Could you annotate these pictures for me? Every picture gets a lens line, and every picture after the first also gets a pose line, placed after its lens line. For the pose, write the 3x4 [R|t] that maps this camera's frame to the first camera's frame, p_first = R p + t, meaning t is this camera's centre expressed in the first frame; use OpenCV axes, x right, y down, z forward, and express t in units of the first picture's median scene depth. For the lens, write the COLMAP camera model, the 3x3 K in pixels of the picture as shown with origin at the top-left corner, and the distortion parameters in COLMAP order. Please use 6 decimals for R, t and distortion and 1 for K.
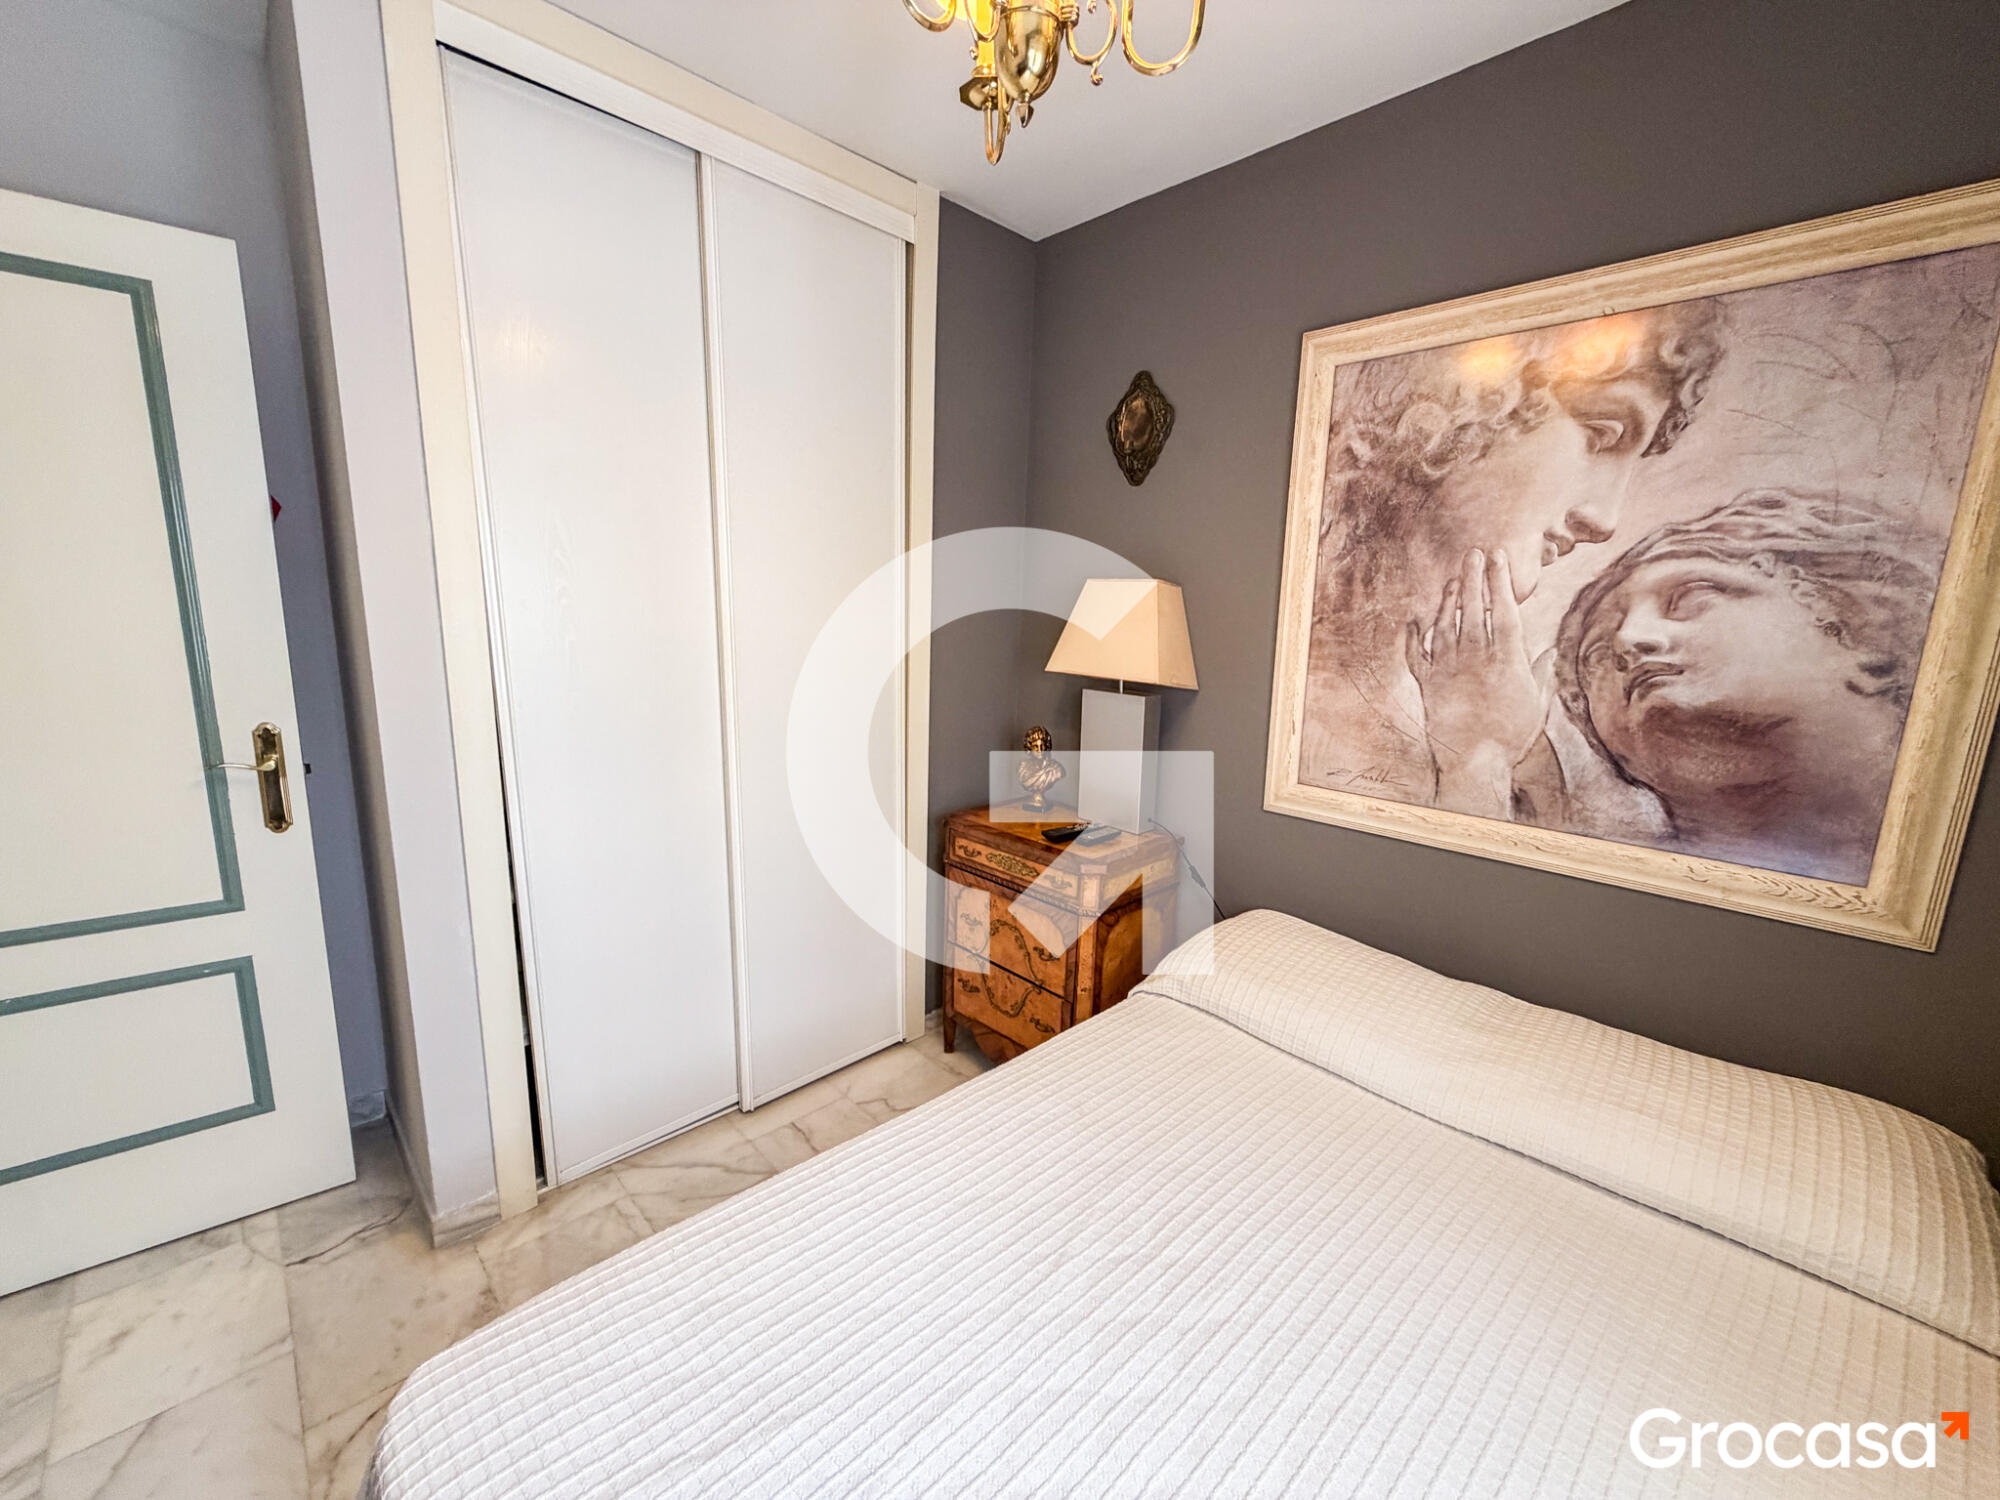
lens RADIAL K [[795.3, 0, 995.1], [0, 795.3, 750.0], [0, 0, 1]] dist [-0.000498, 0.000284]
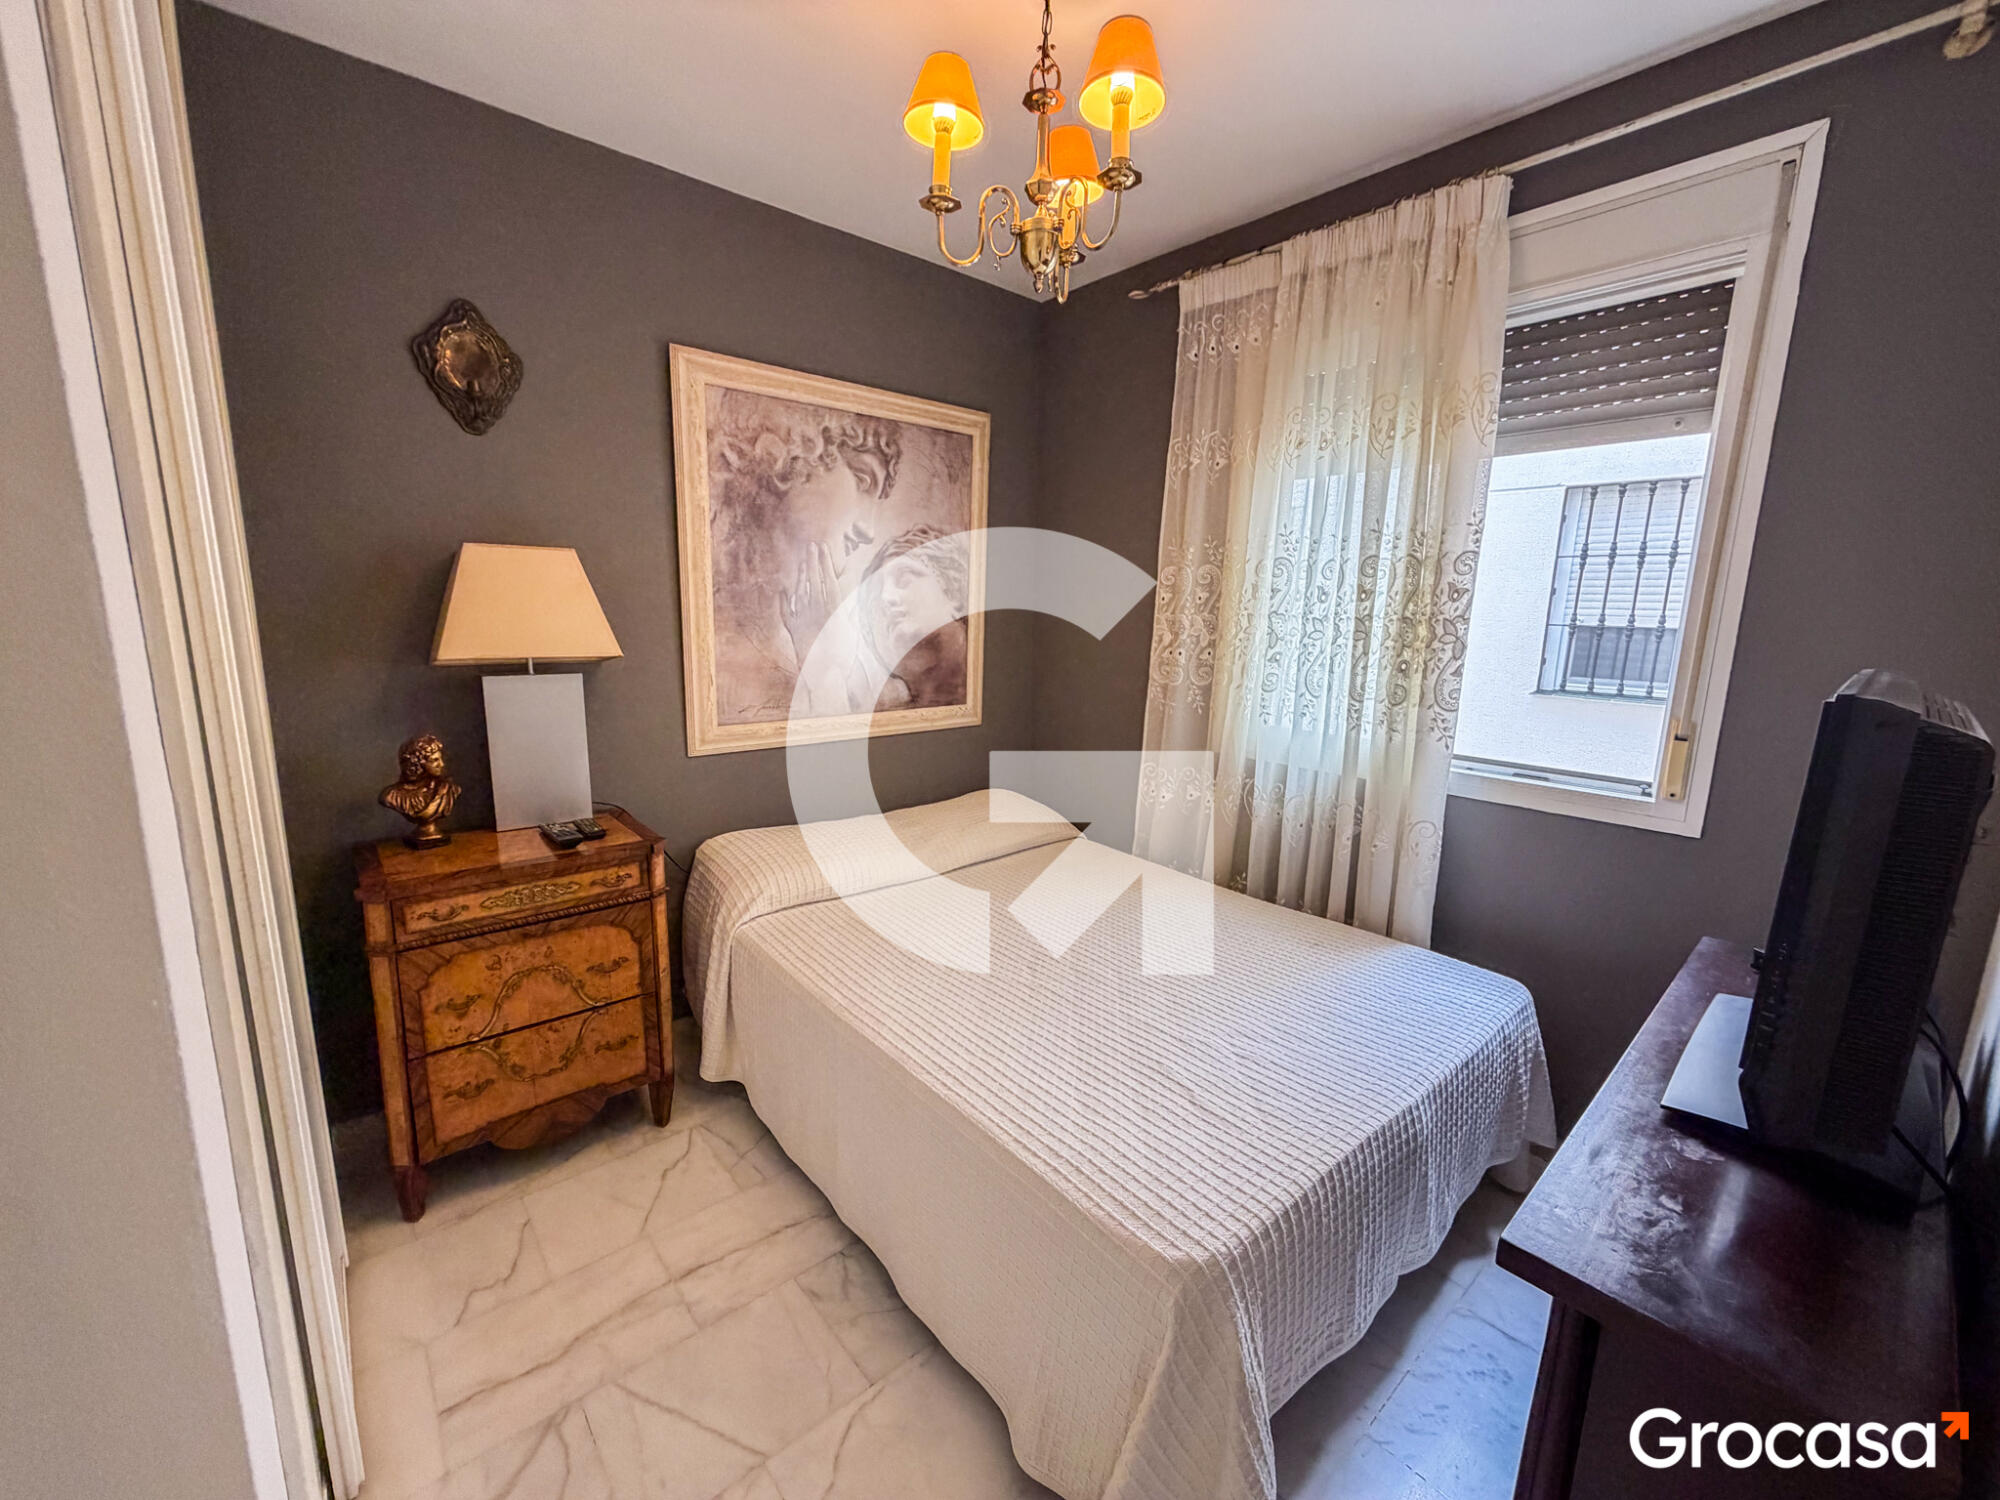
lens RADIAL K [[795.3, 0, 995.1], [0, 795.3, 750.0], [0, 0, 1]] dist [-0.000498, 0.000284]
pose [[0.066153, -0.203822, 0.976770, -0.889150], [0.168863, 0.967082, 0.190364, -0.092931], [-0.983417, 0.152348, 0.098393, 0.534098]]
